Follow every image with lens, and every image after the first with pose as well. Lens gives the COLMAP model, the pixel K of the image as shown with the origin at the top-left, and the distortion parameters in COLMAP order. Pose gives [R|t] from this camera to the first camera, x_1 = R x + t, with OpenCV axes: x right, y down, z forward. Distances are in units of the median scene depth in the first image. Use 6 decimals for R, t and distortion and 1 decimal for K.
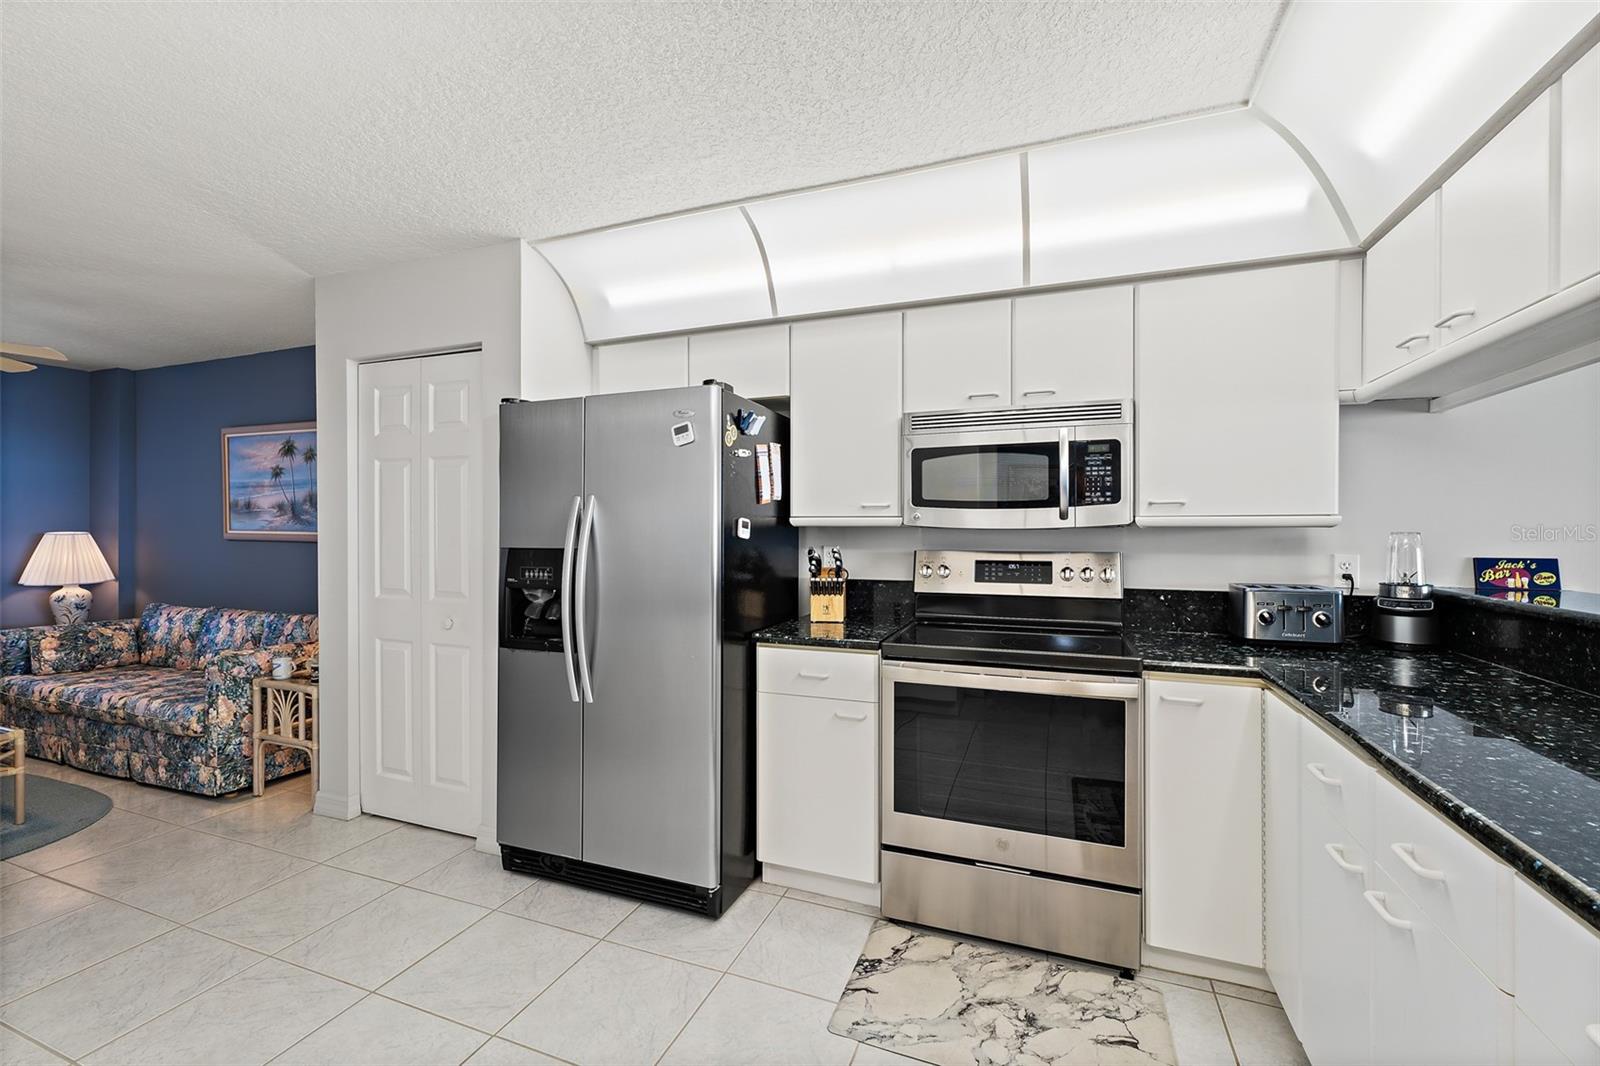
lens RADIAL K [[676.8, 0, 801.5], [0, 676.8, 529.4], [0, 0, 1]] dist [0.003288, 0.000538]
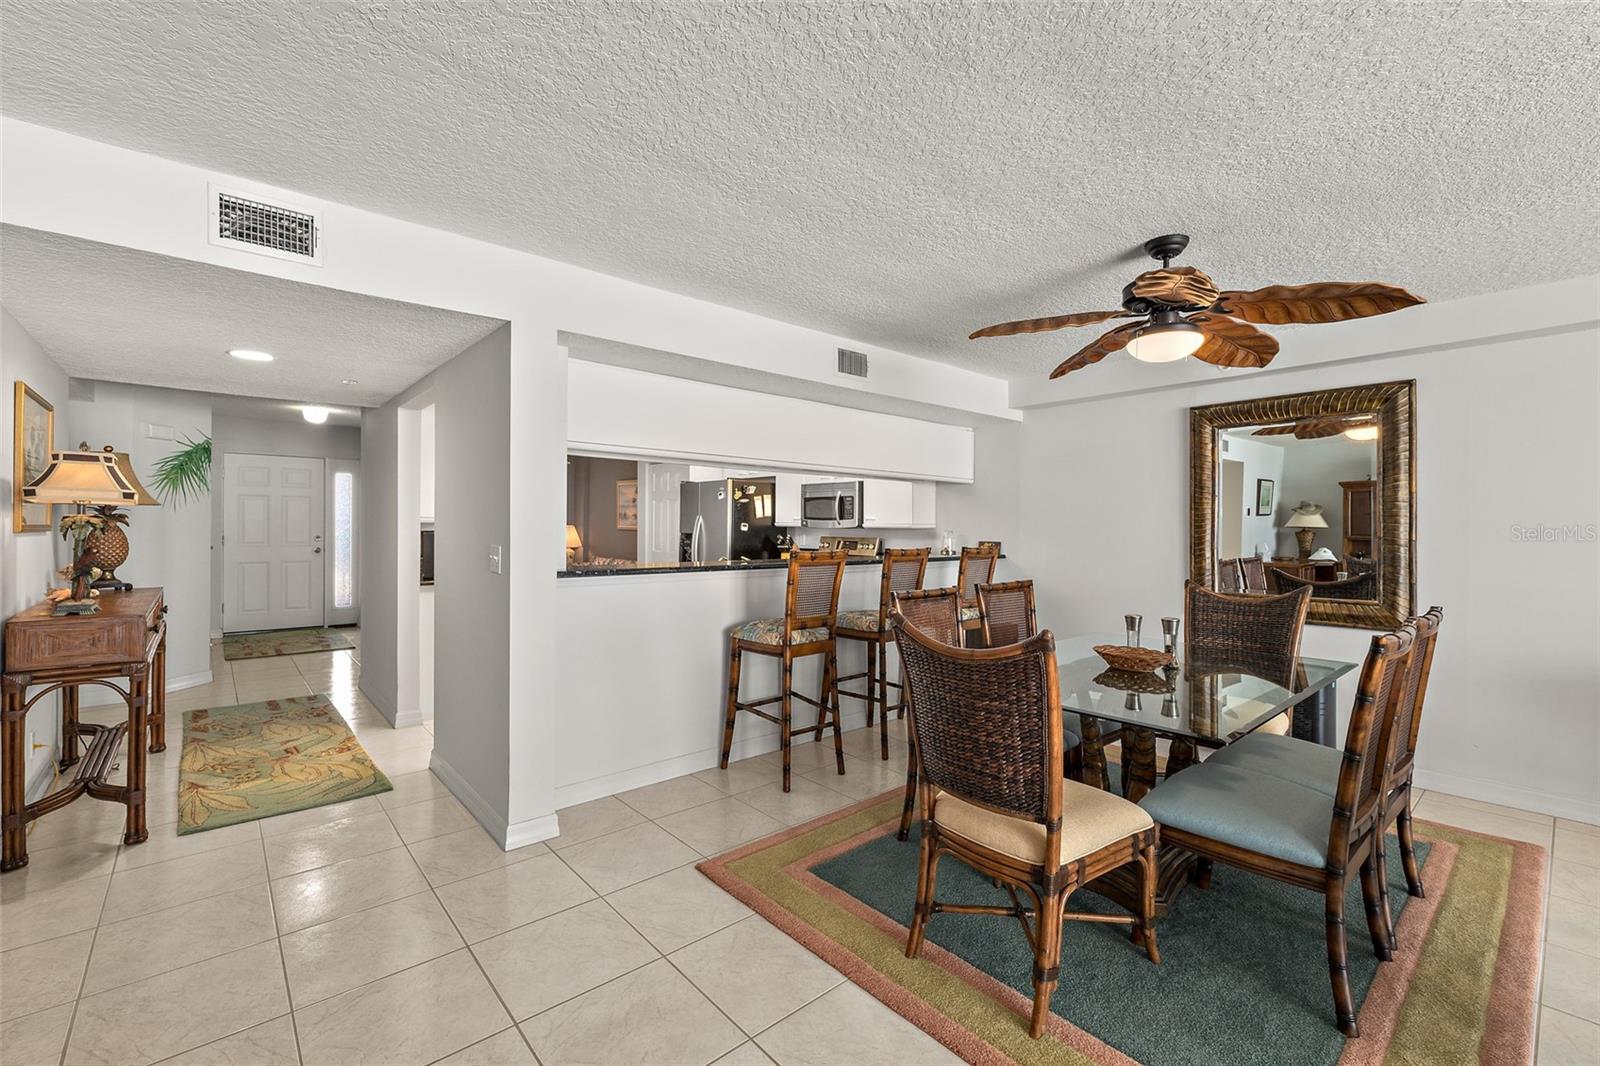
lens RADIAL K [[676.8, 0, 787.7], [0, 676.8, 528.2], [0, 0, 1]] dist [0.003288, 0.000538]
pose [[0.879110, 0.011959, -0.476470, 0.796624], [-0.010882, 0.999928, 0.005019, -0.007337], [0.476496, 0.000773, 0.879177, -0.785080]]
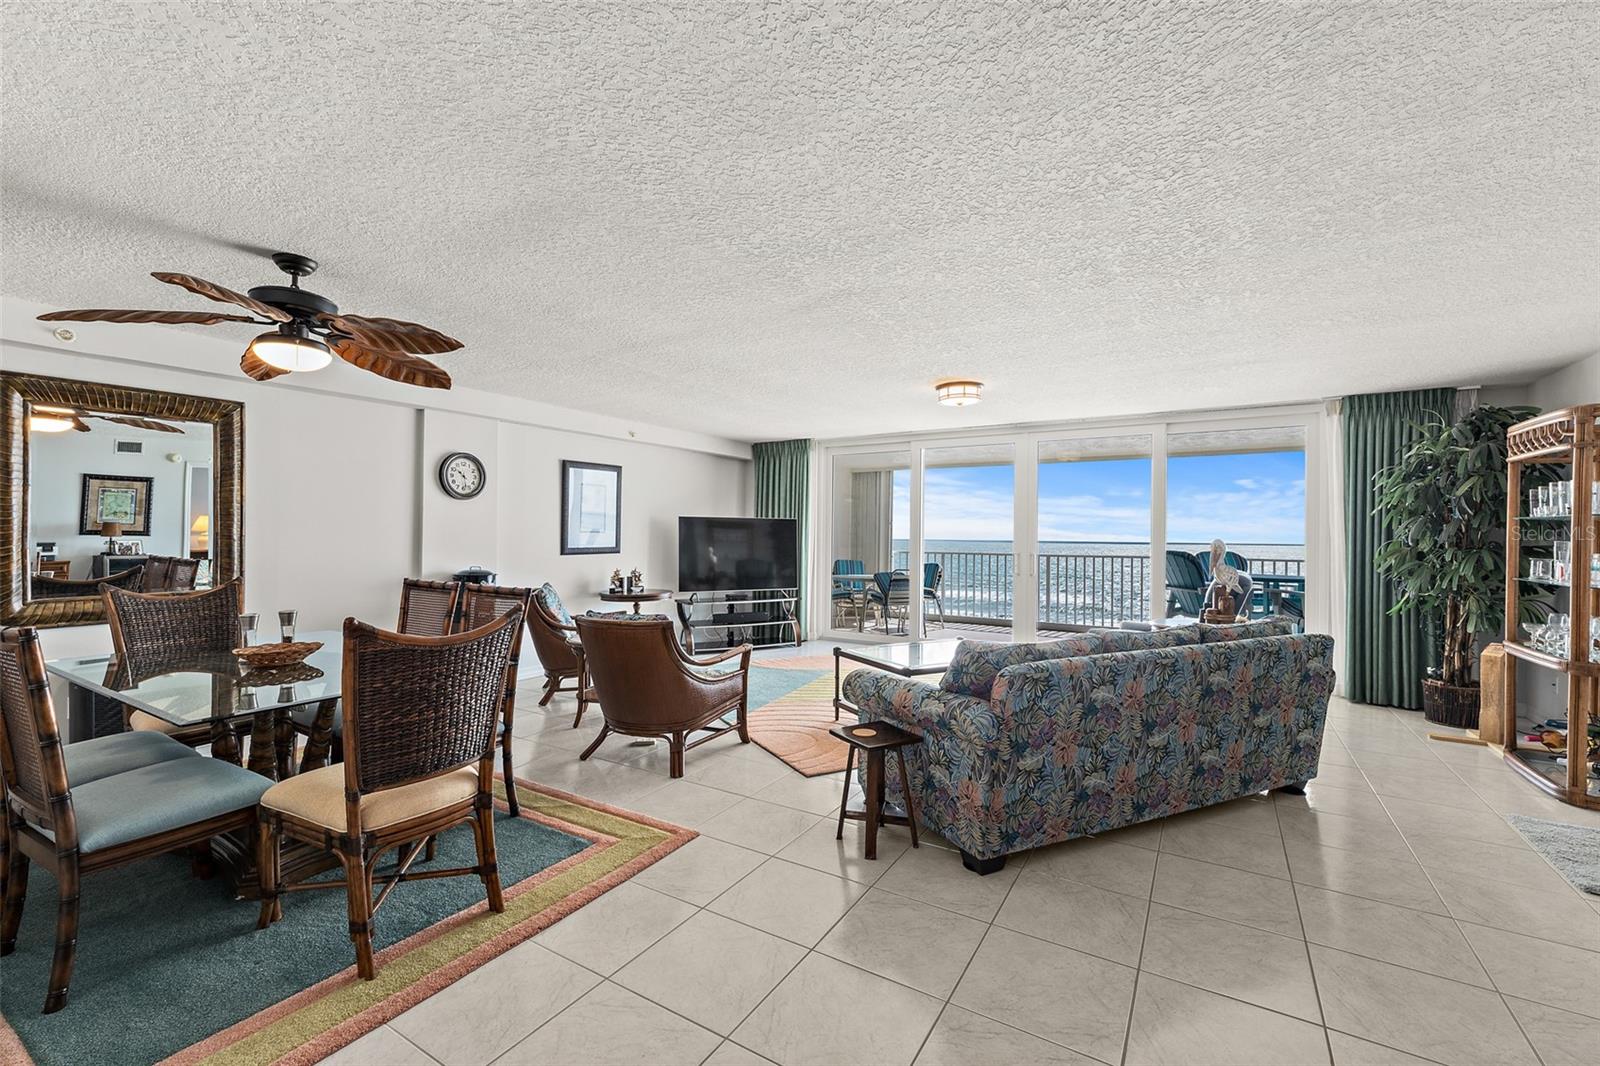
lens RADIAL K [[676.8, 0, 792.1], [0, 676.8, 533.3], [0, 0, 1]] dist [0.003288, 0.000538]
pose [[0.190642, 0.007432, 0.981631, 0.242635], [-0.011439, 0.999920, -0.005349, -0.003524], [-0.981593, -0.010209, 0.190712, -0.682895]]
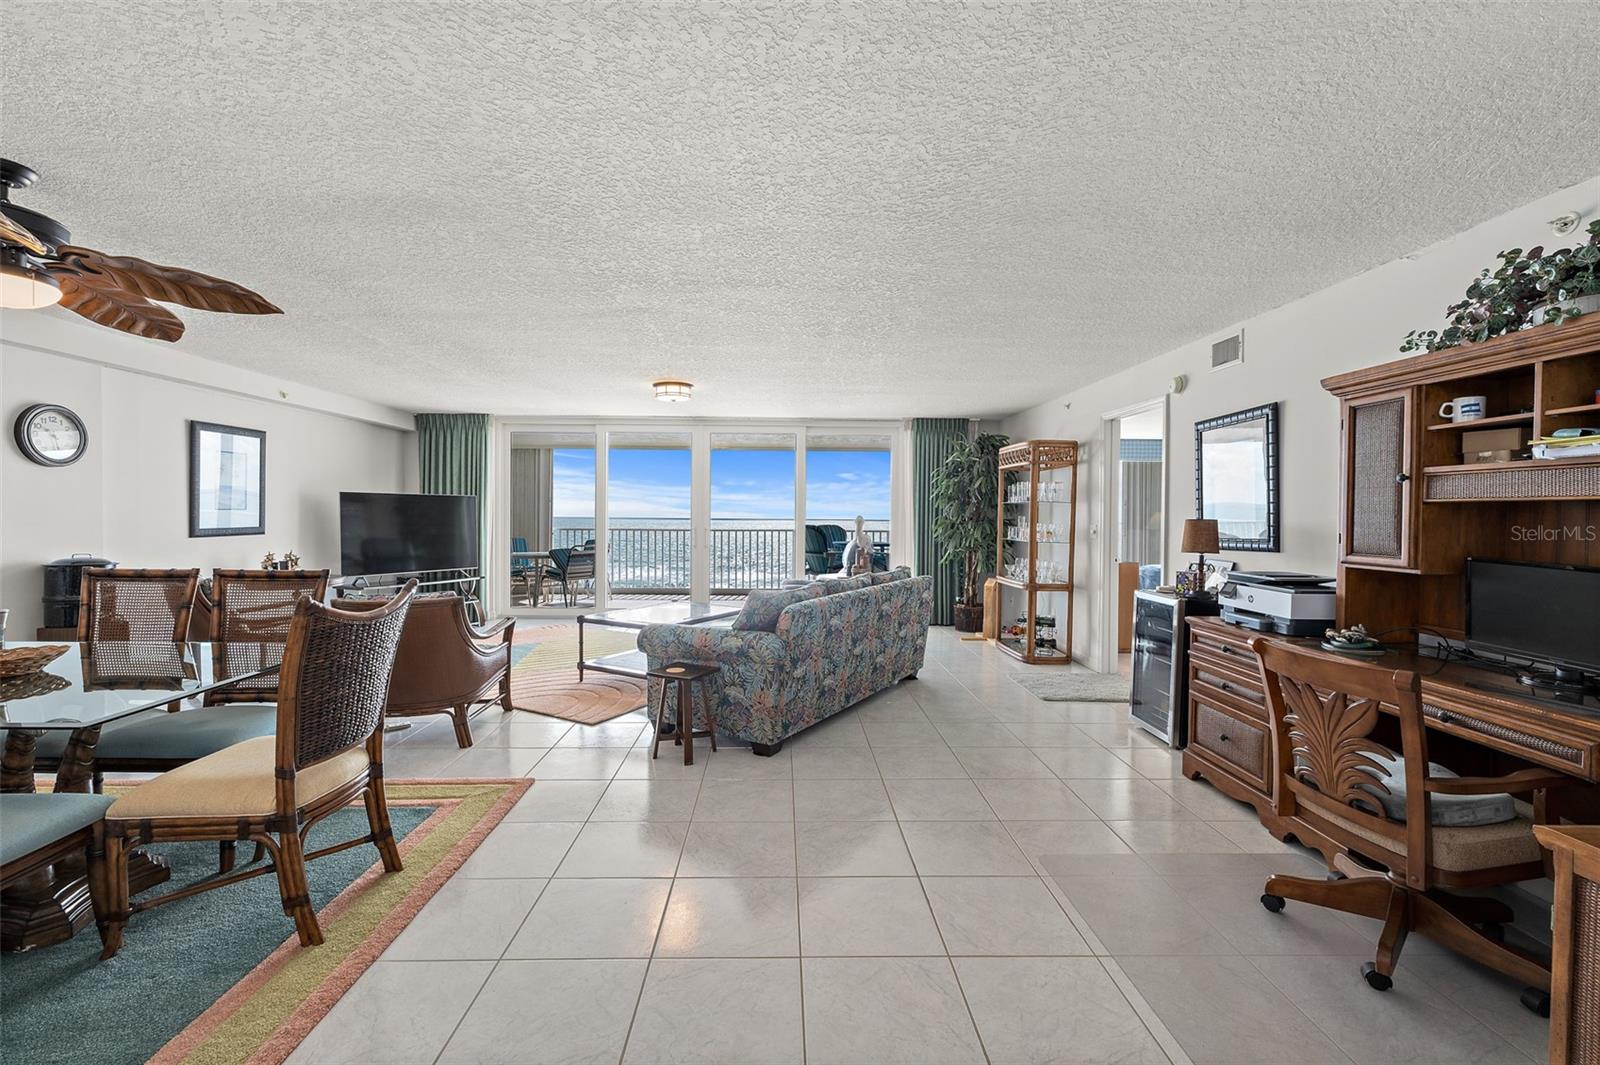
lens RADIAL K [[676.8, 0, 793.3], [0, 676.8, 527.0], [0, 0, 1]] dist [0.003288, 0.000538]
pose [[-0.375203, -0.015425, 0.926814, 0.079115], [-0.008074, 0.999878, 0.013372, -0.002005], [-0.926908, -0.002466, -0.375281, -0.444967]]
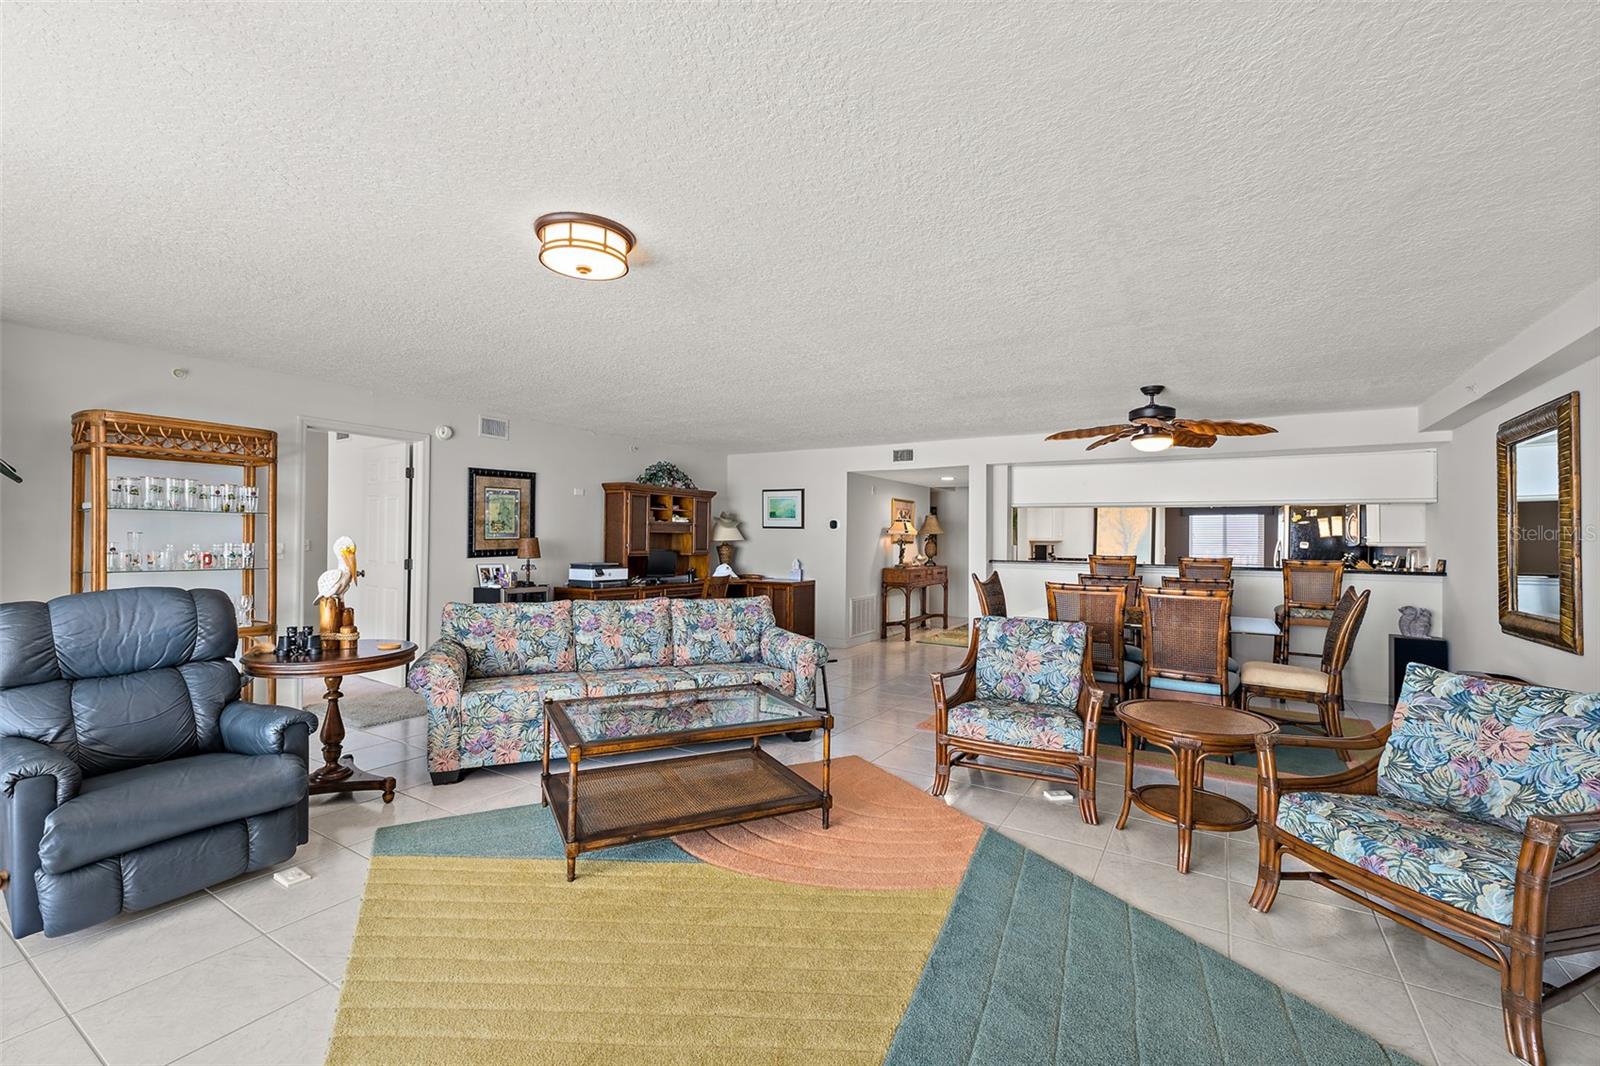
lens RADIAL K [[676.8, 0, 799.8], [0, 676.8, 531.6], [0, 0, 1]] dist [0.003288, 0.000538]
pose [[-0.193021, -0.007941, -0.981162, 2.032269], [-0.009741, 0.999933, -0.006176, -0.013142], [0.981146, 0.008365, -0.193086, -0.433519]]
